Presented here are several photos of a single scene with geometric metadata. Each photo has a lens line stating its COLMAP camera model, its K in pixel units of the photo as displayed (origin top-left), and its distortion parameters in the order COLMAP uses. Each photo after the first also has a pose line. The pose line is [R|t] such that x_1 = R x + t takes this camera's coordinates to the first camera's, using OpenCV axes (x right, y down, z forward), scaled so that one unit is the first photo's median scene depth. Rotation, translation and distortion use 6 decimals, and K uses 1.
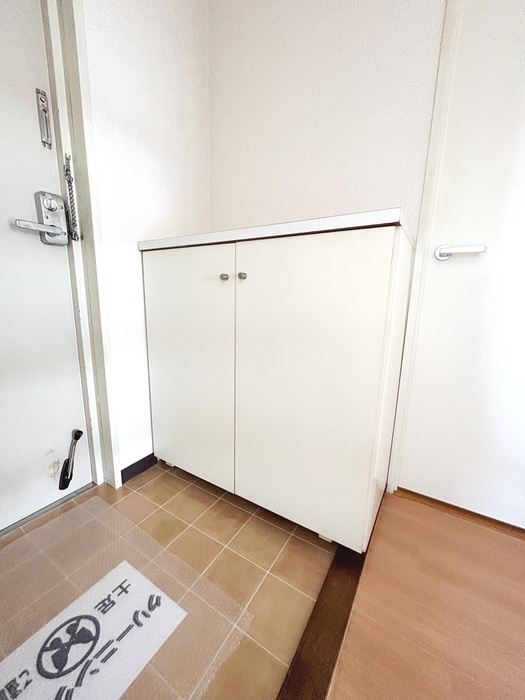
lens RADIAL K [[281.6, 0, 265.4], [0, 281.6, 349.7], [0, 0, 1]] dist [-0.004859, 0.001385]
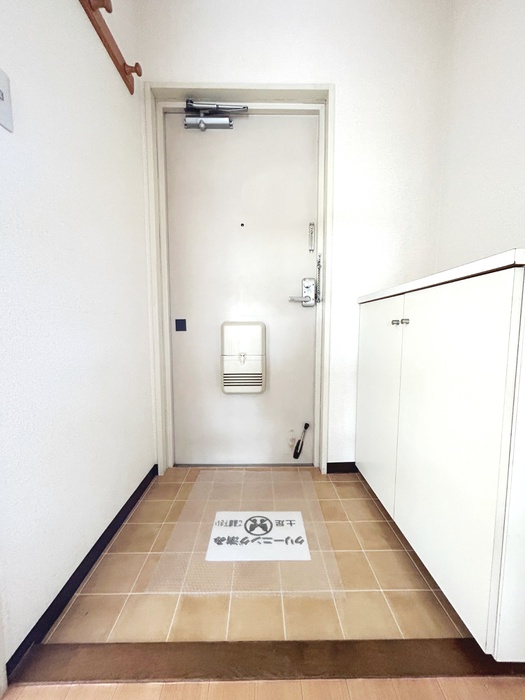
lens RADIAL K [[281.6, 0, 262.7], [0, 281.6, 351.0], [0, 0, 1]] dist [-0.004859, 0.001385]
pose [[0.532662, 0.052360, -0.844707, 0.556418], [-0.154355, 0.987355, -0.036132, -0.008653], [0.832133, 0.149631, 0.534008, -0.087879]]
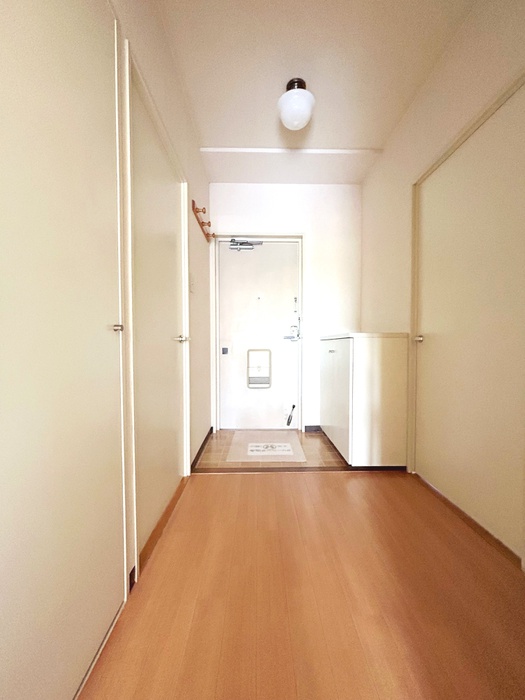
lens RADIAL K [[281.6, 0, 262.1], [0, 281.6, 346.9], [0, 0, 1]] dist [-0.004859, 0.001385]
pose [[0.540948, -0.012080, -0.840969, 1.743400], [-0.153322, 0.981726, -0.112726, 0.103697], [0.826963, 0.189918, 0.529210, -0.967998]]
